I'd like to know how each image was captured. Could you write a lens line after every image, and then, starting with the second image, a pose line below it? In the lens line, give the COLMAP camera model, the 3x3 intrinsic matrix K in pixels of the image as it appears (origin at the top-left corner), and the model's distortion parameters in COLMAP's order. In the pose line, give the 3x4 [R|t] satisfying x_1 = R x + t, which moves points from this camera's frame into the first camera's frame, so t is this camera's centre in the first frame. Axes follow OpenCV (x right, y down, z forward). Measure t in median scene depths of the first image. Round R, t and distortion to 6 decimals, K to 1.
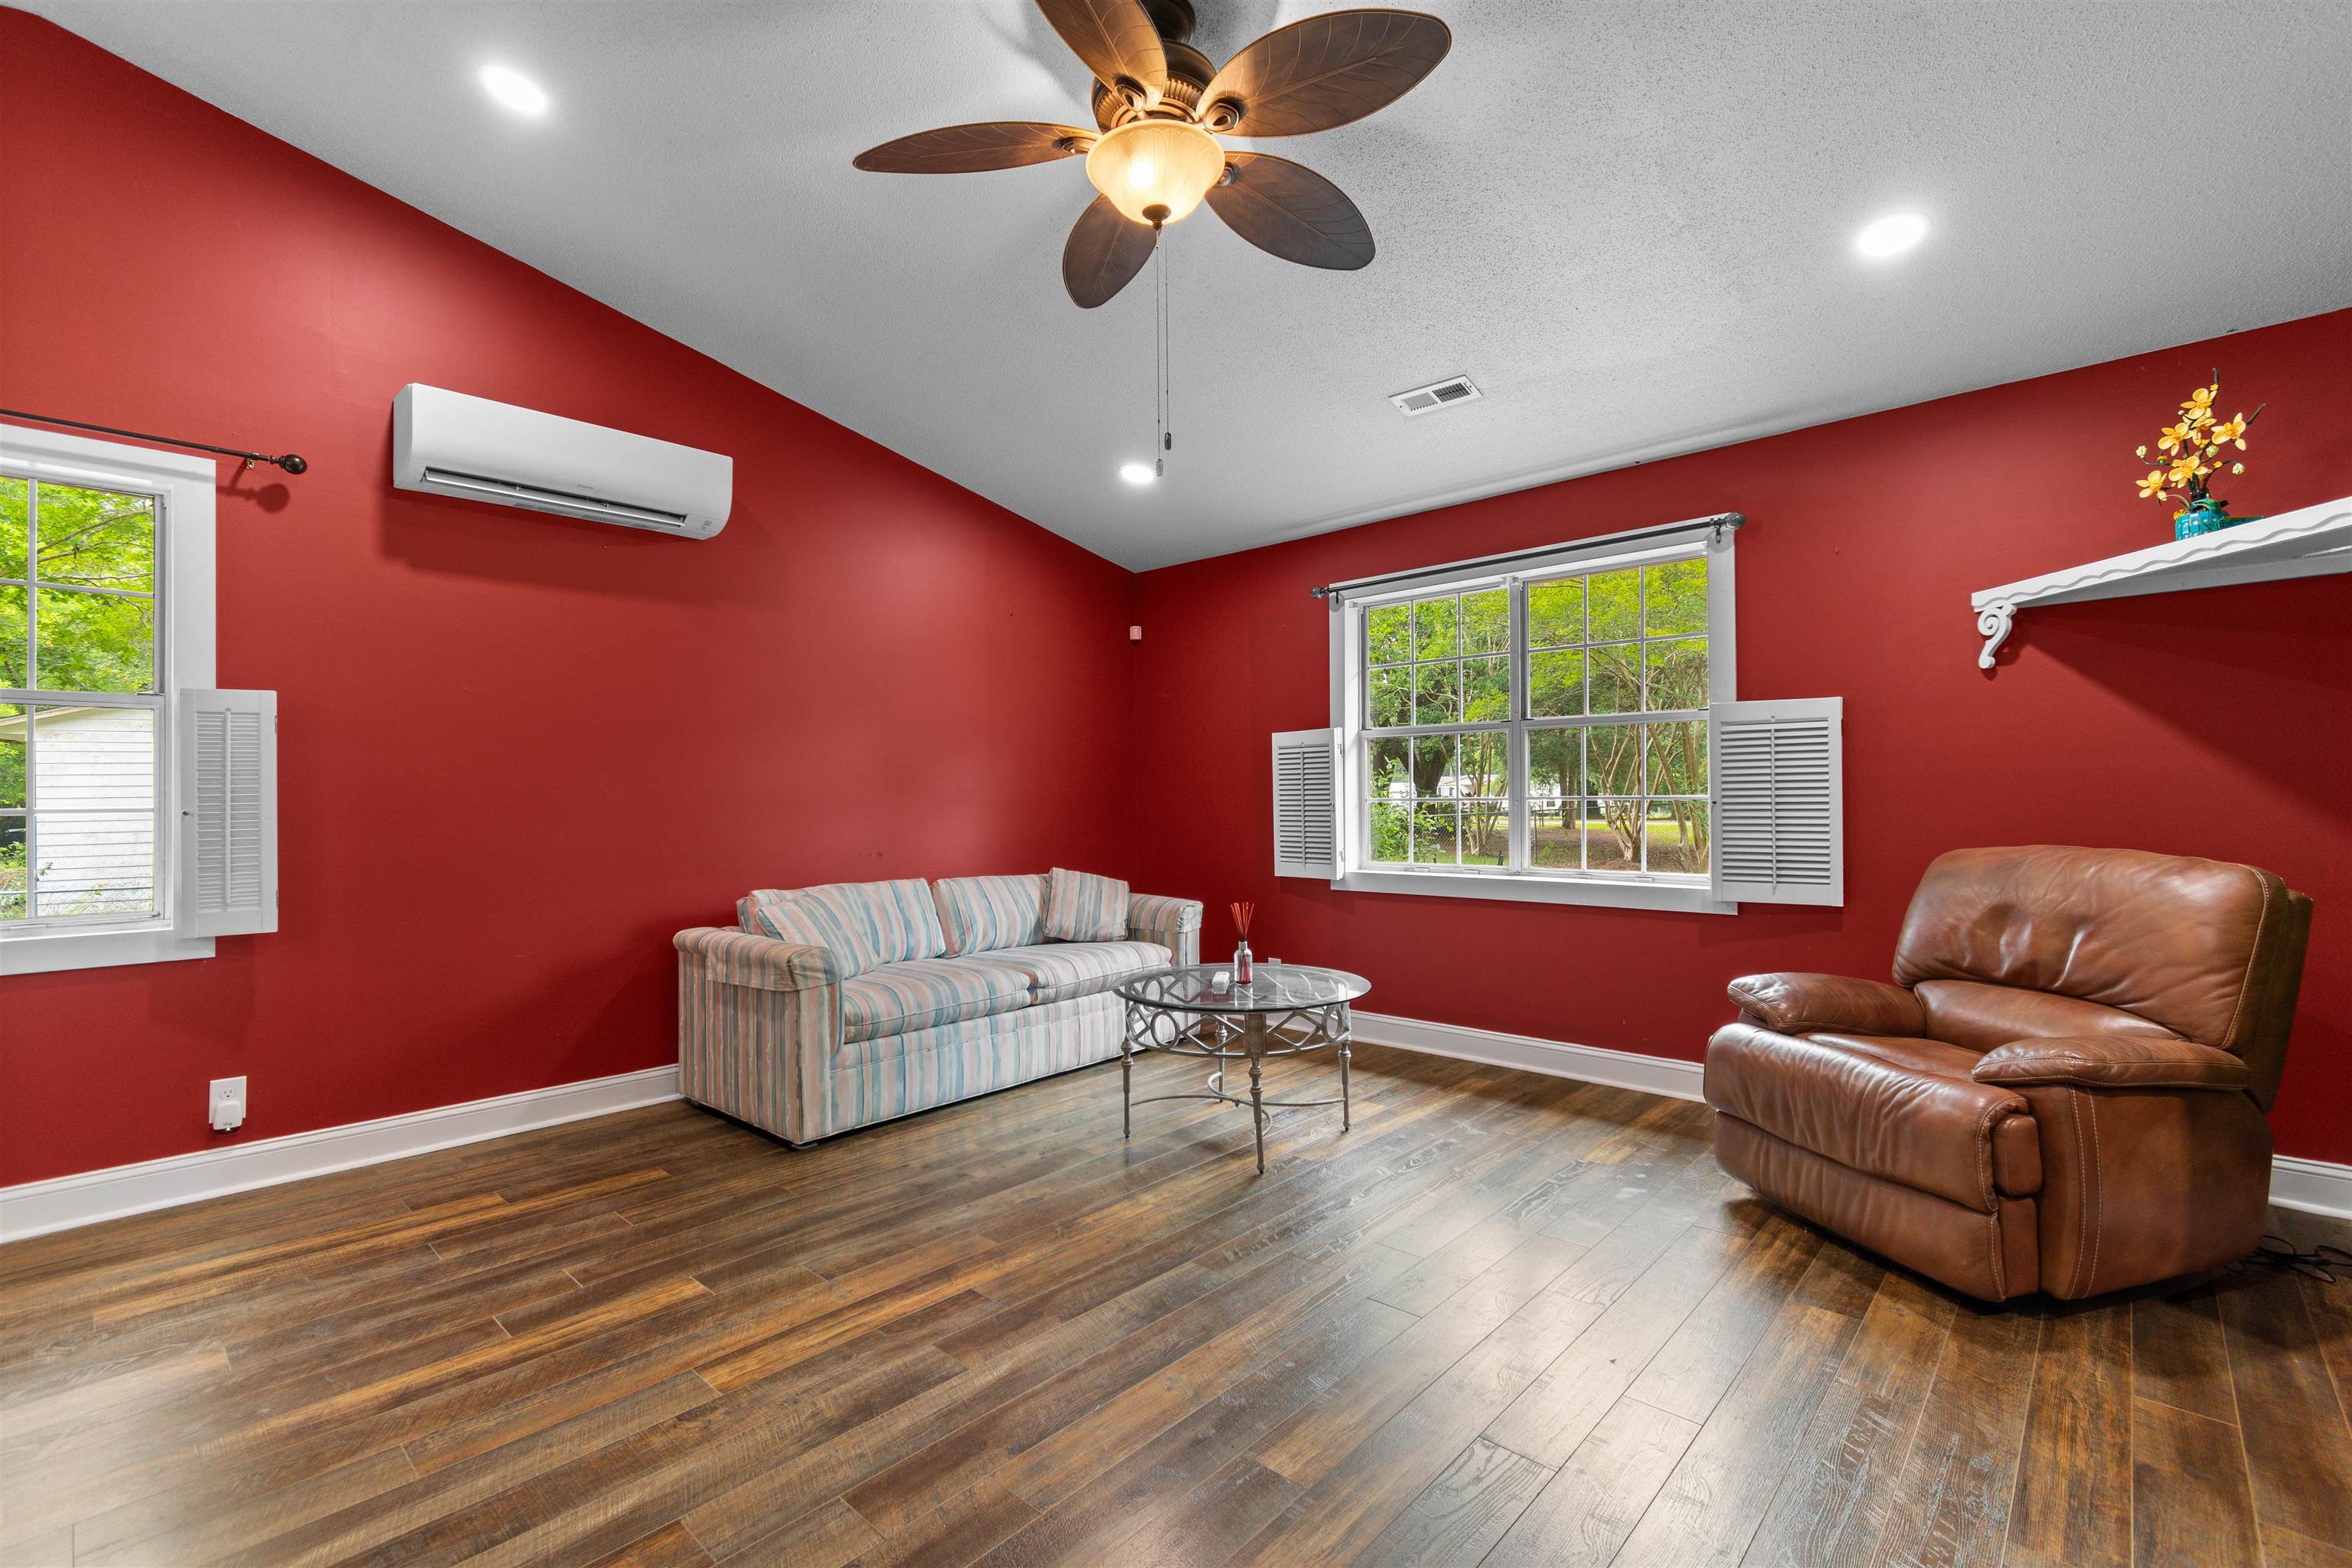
lens RADIAL K [[1035.6, 0, 1178.8], [0, 1035.6, 783.1], [0, 0, 1]] dist [0.002480, -0.000023]
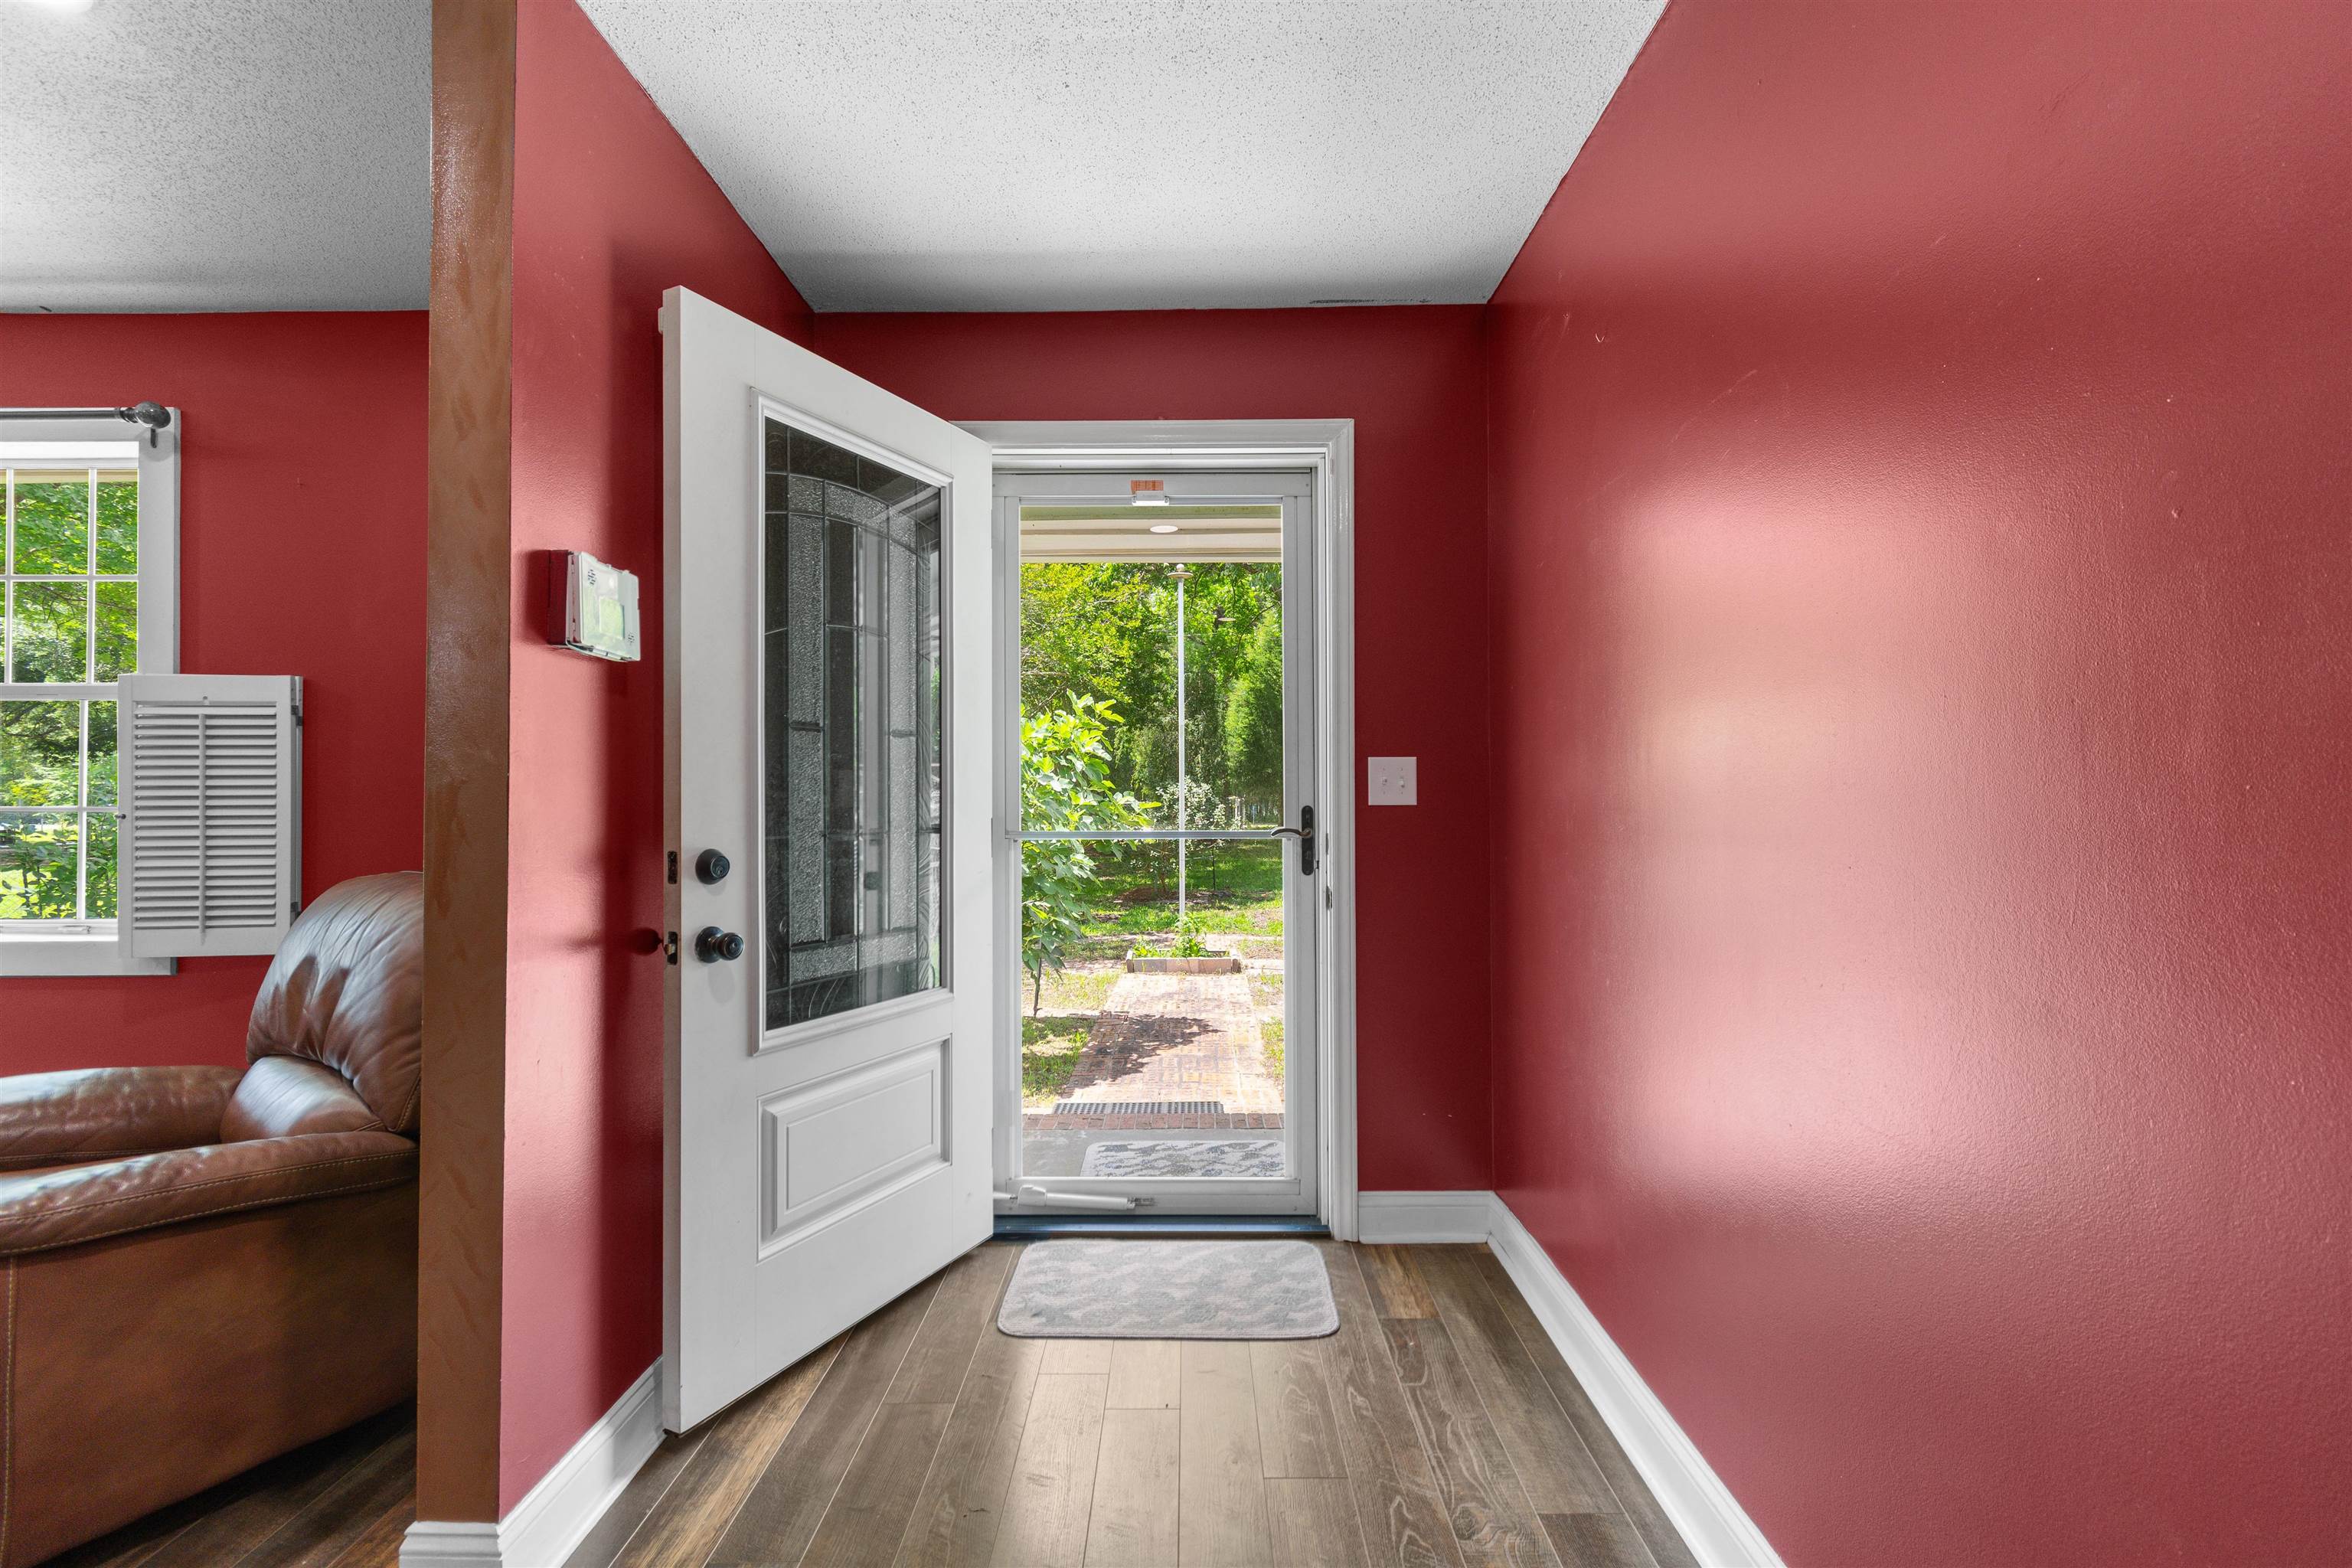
lens RADIAL K [[1035.6, 0, 1178.8], [0, 1035.6, 783.1], [0, 0, 1]] dist [0.002480, -0.000023]
pose [[0.742740, 0.009416, 0.669514, 0.572376], [-0.007800, 0.999955, -0.005411, -0.005742], [-0.669535, -0.001203, 0.742780, 0.011748]]
